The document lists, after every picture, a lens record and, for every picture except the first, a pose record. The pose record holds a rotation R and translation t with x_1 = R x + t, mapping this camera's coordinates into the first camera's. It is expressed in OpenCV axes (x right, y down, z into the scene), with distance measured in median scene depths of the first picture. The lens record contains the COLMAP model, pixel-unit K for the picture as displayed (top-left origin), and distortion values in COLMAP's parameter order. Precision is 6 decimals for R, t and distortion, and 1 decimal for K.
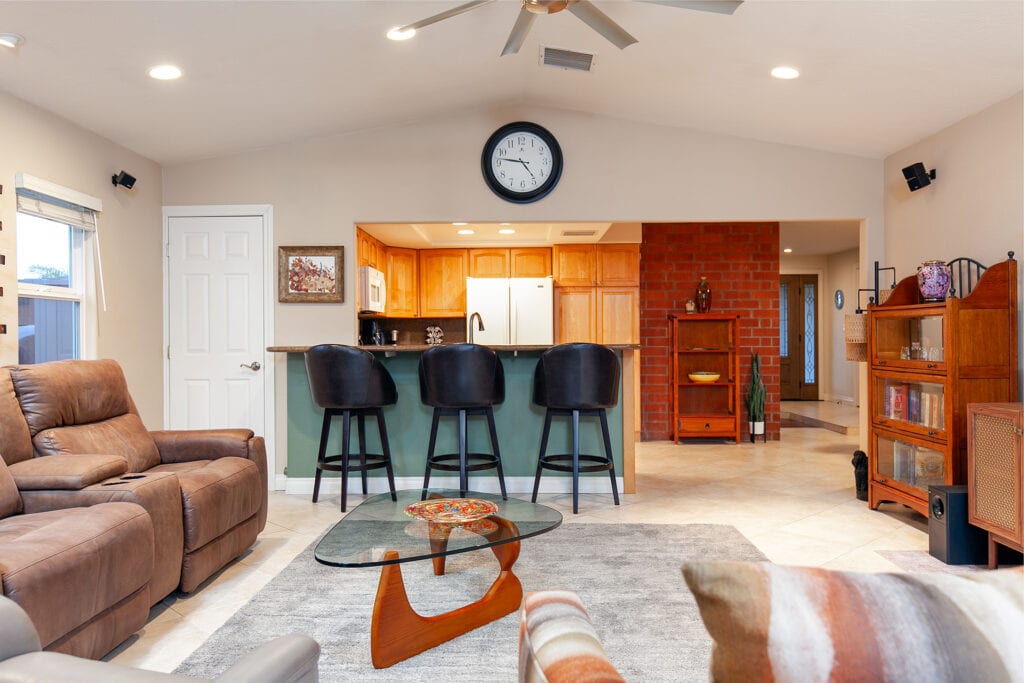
lens RADIAL K [[742.7, 0, 508.5], [0, 742.7, 326.1], [0, 0, 1]] dist [0.009416, -0.001930]
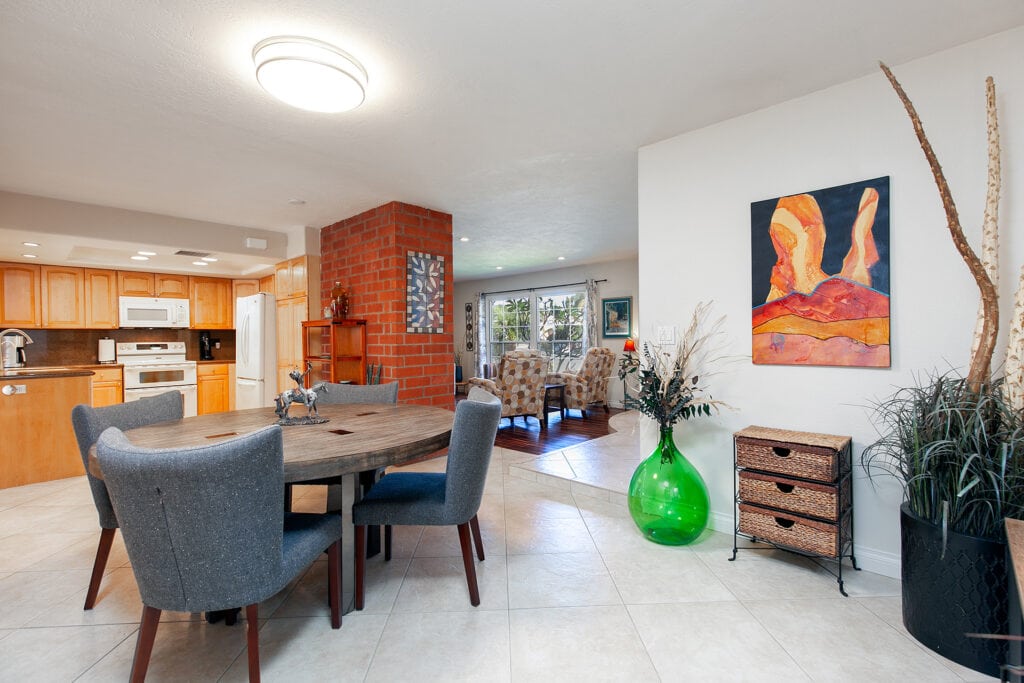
lens RADIAL K [[488.7, 0, 529.0], [0, 488.7, 346.8], [0, 0, 1]] dist [0.003953, 0.000839]
pose [[0.746692, 0.003248, -0.665162, 0.858255], [0.017685, 0.999538, 0.024733, 0.006234], [0.664935, -0.030231, 0.746289, 0.691719]]
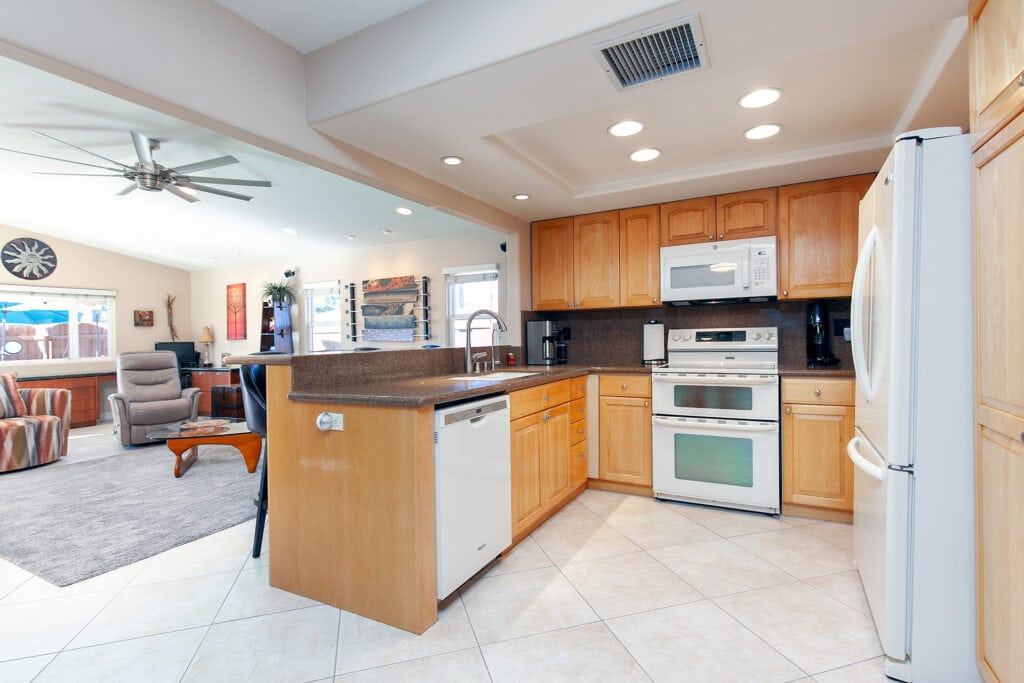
lens RADIAL K [[488.7, 0, 513.0], [0, 488.7, 338.6], [0, 0, 1]] dist [0.003953, 0.000839]
pose [[-0.457890, 0.015651, -0.888871, 0.304225], [0.030021, 0.999547, 0.002134, 0.010952], [0.888502, -0.025708, -0.458152, 0.927878]]
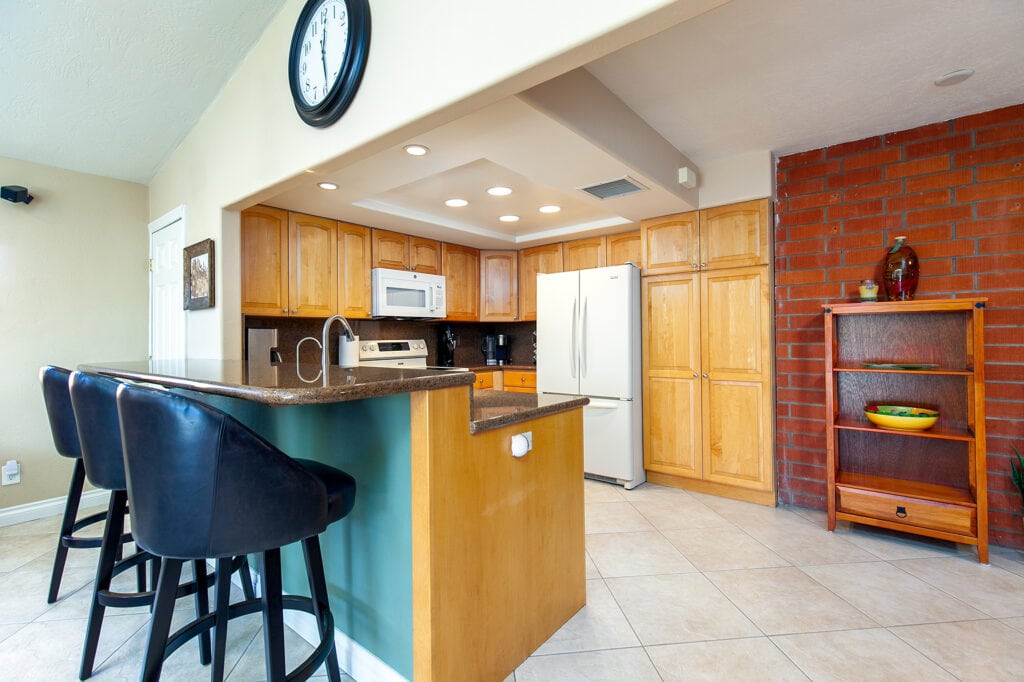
lens RADIAL K [[476.9, 0, 506.3], [0, 476.9, 331.2], [0, 0, 1]] dist [0.007241, 0.000956]
pose [[0.792871, -0.012745, -0.609257, 0.246085], [0.015397, 0.999881, -0.000880, 0.000516], [0.609195, -0.008683, 0.792973, 0.535319]]
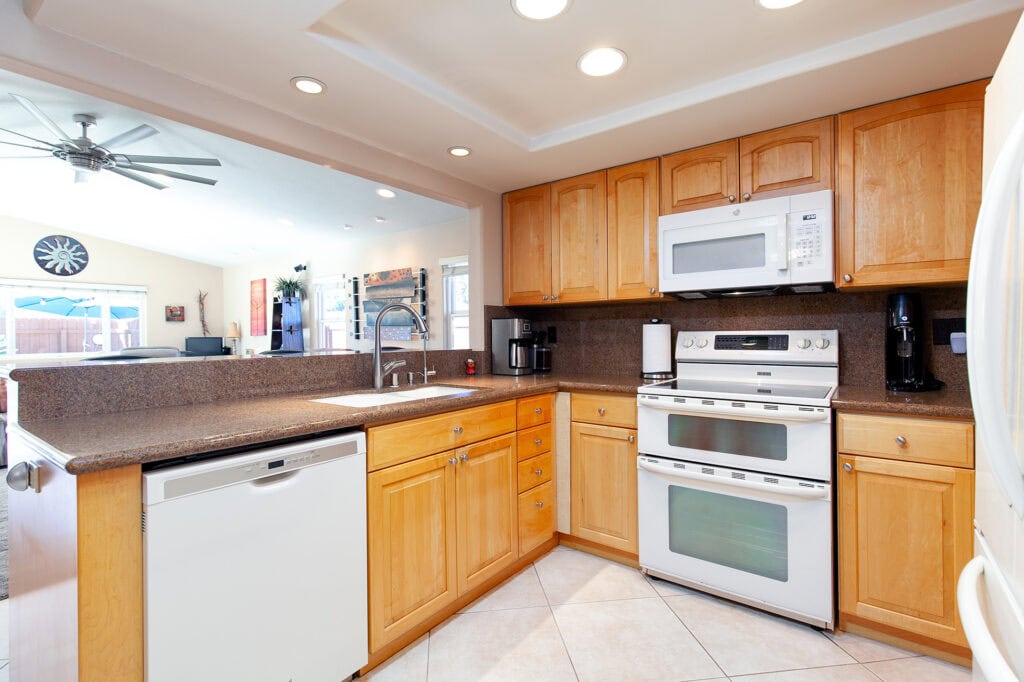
lens RADIAL K [[476.9, 0, 507.3], [0, 476.9, 329.8], [0, 0, 1]] dist [0.007241, 0.000956]
pose [[-0.589587, 0.000183, -0.807705, 0.154574], [0.018719, 0.999734, -0.013438, 0.008766], [0.807488, -0.023043, -0.589434, 0.946703]]
